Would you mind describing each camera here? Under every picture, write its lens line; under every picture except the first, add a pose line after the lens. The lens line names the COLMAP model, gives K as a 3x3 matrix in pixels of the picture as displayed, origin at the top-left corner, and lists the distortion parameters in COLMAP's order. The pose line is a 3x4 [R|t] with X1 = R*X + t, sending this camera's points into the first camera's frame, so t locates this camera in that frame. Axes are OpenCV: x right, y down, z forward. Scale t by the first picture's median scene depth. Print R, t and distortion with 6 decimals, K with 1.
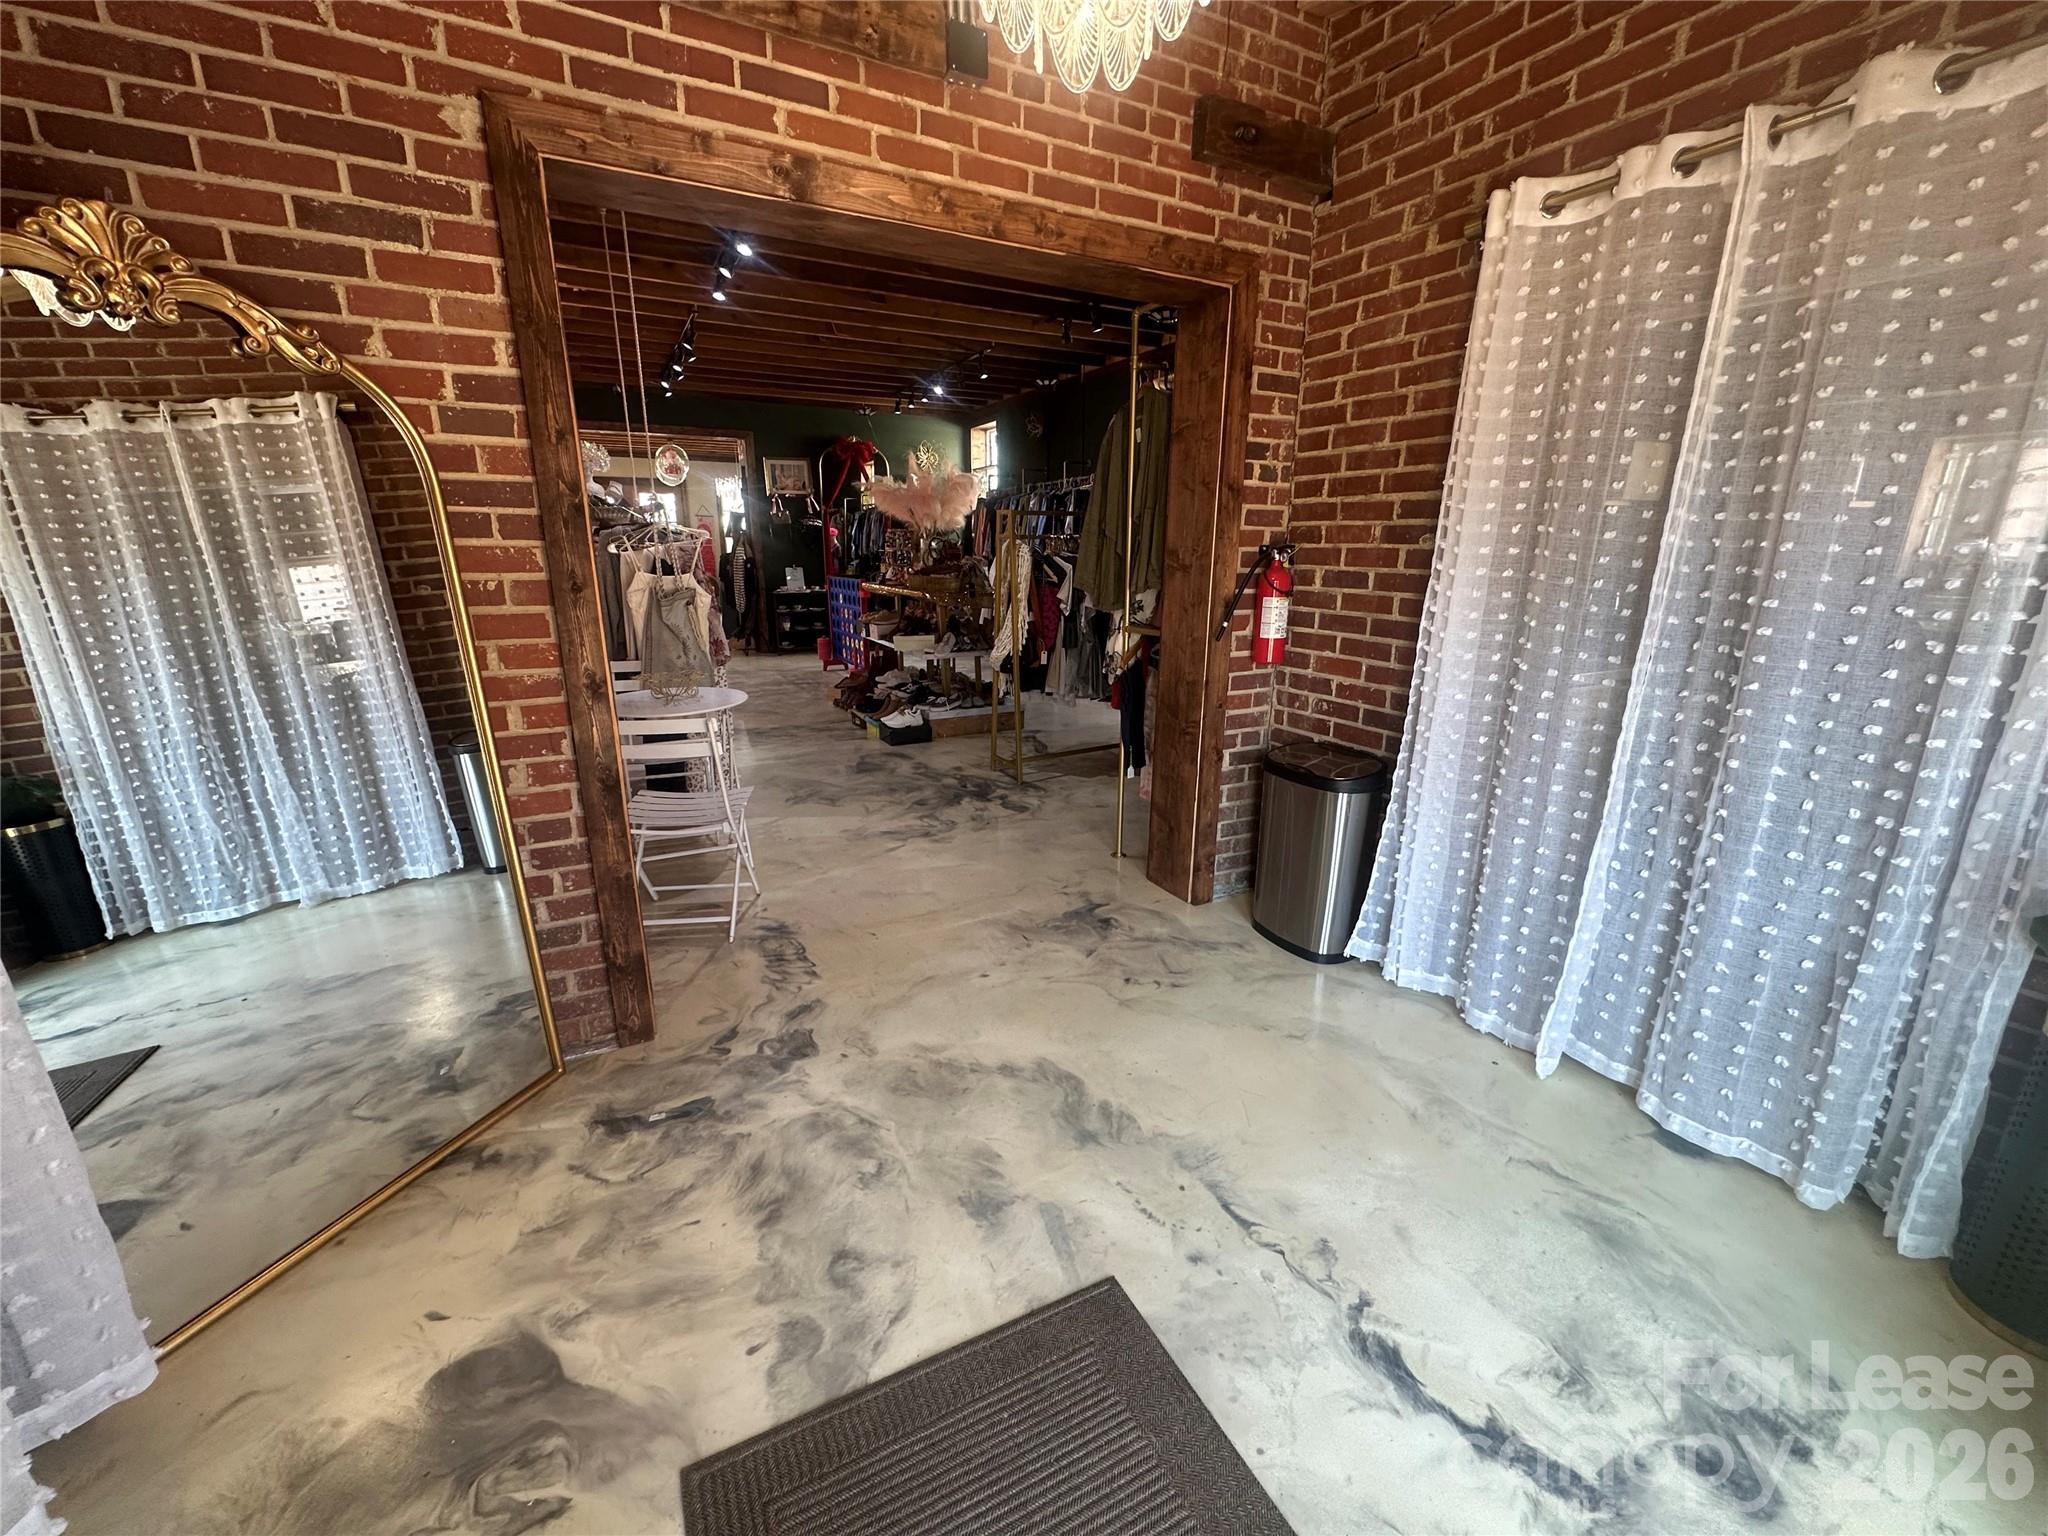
lens RADIAL K [[817.4, 0, 1023.4], [0, 817.4, 777.0], [0, 0, 1]] dist [-0.005826, 0.001589]
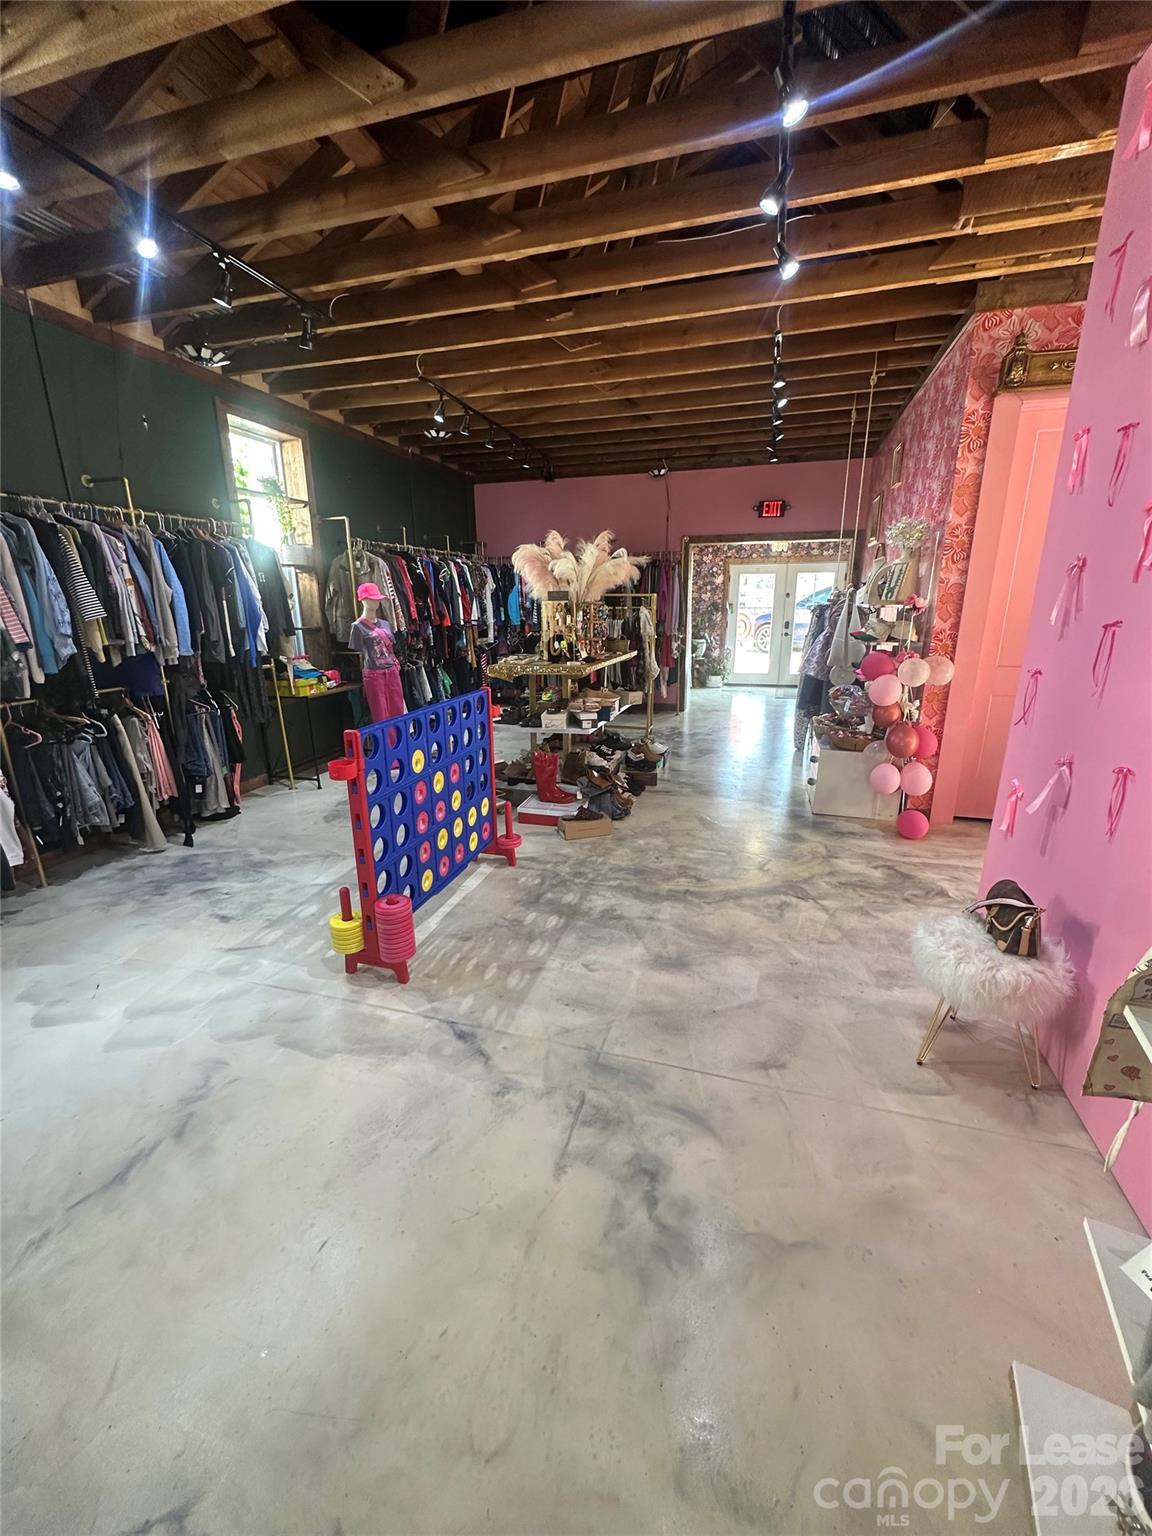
lens RADIAL K [[613.0, 0, 574.9], [0, 613.0, 768.1], [0, 0, 1]] dist [-0.005826, 0.001589]
pose [[-0.712339, -0.186449, 0.676616, -0.653000], [0.194331, 0.873976, 0.445424, -0.458260], [-0.674395, 0.448780, -0.586335, 1.523675]]
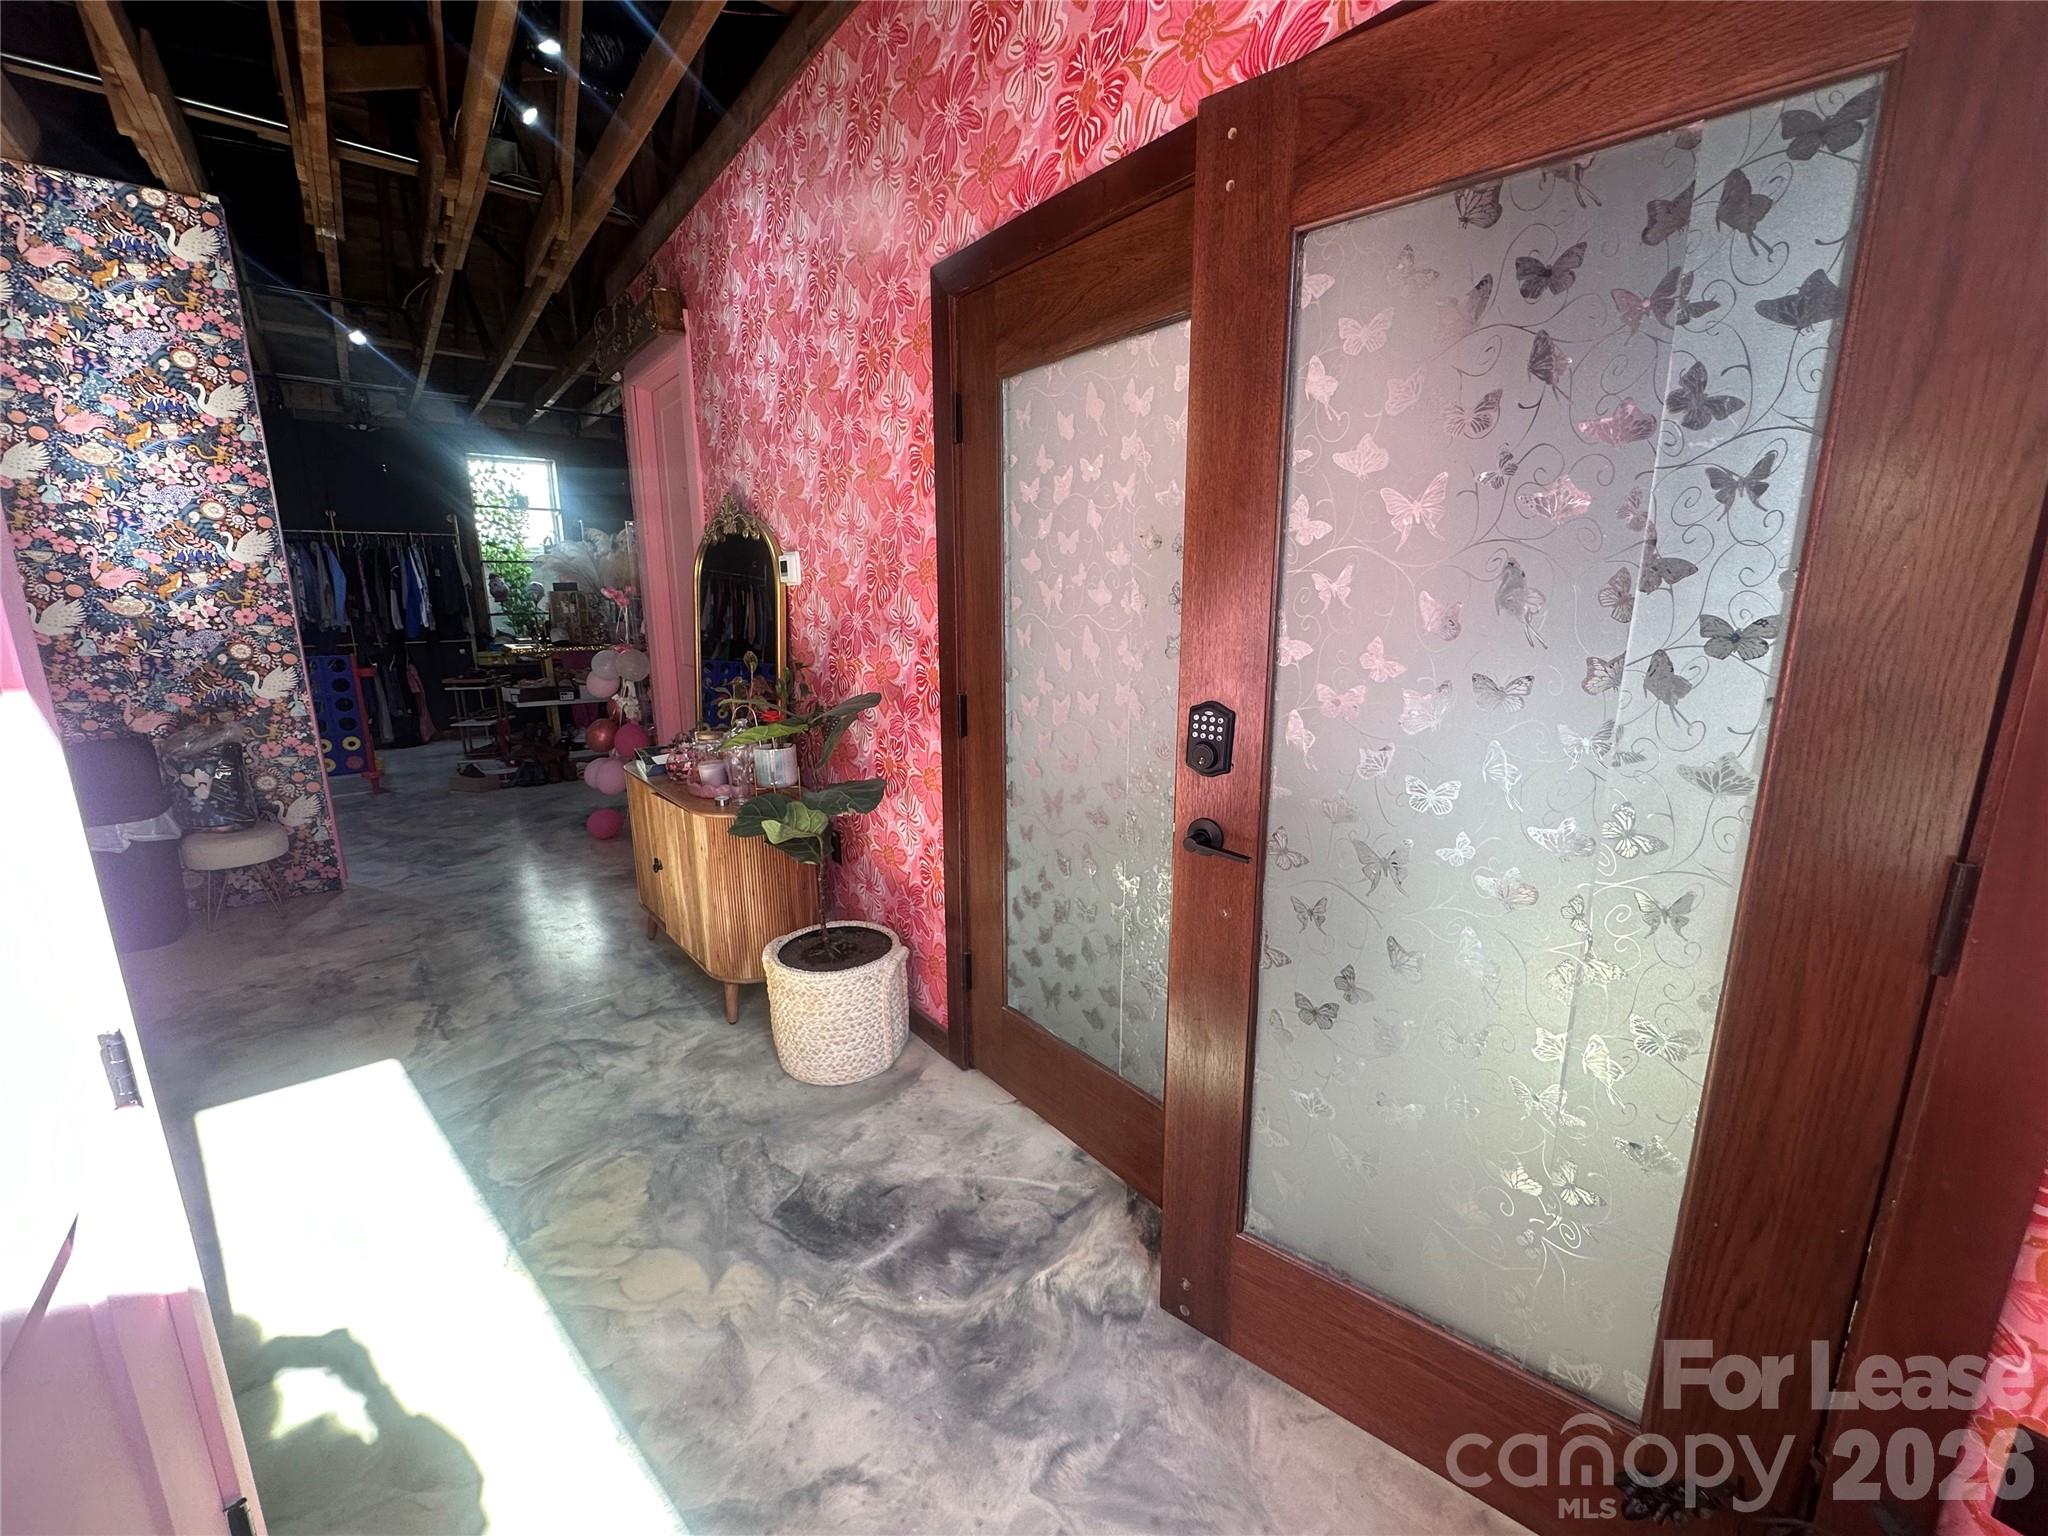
lens RADIAL K [[817.4, 0, 1026.6], [0, 817.4, 764.2], [0, 0, 1]] dist [-0.005826, 0.001589]
pose [[-0.182599, -0.205697, 0.961429, -1.274520], [0.269815, 0.929843, 0.250184, -0.217673], [-0.945440, 0.305092, -0.114288, 0.685076]]
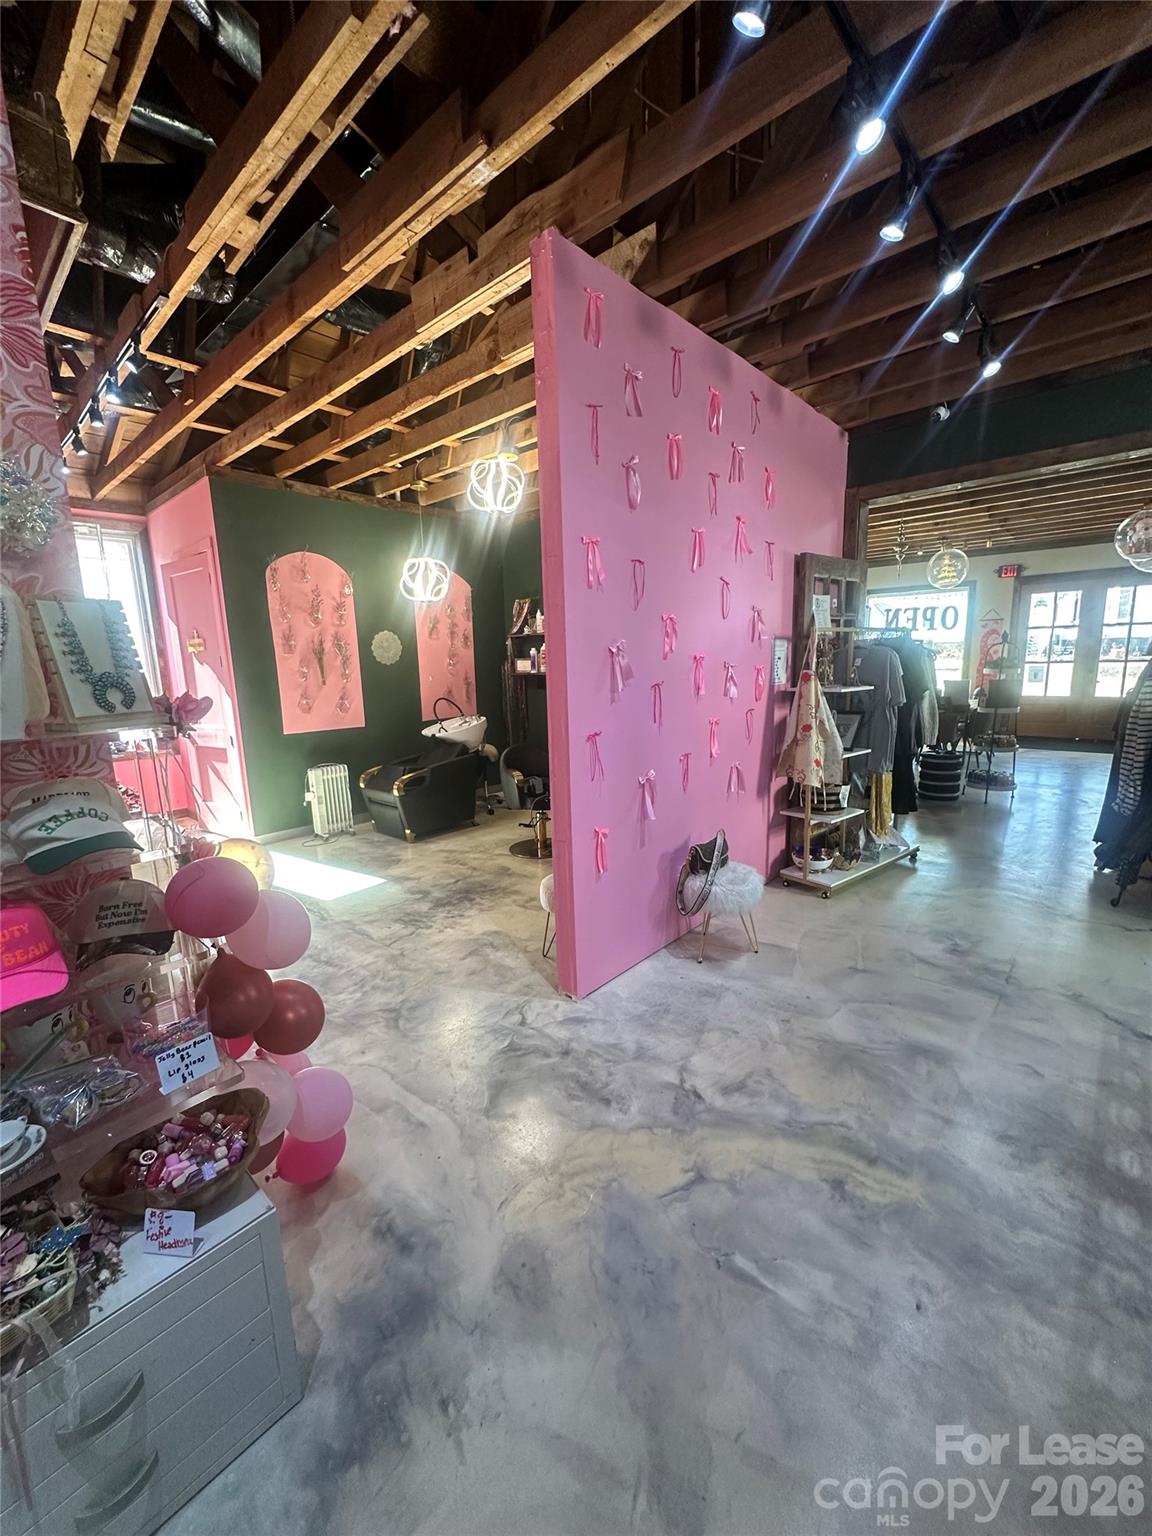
lens RADIAL K [[613.0, 0, 574.8], [0, 613.0, 767.9], [0, 0, 1]] dist [-0.005826, 0.001589]
pose [[0.338891, 0.153690, -0.928188, -0.214714], [-0.224731, 0.971232, 0.078766, -0.306726], [0.913591, 0.181899, 0.363681, 0.956795]]
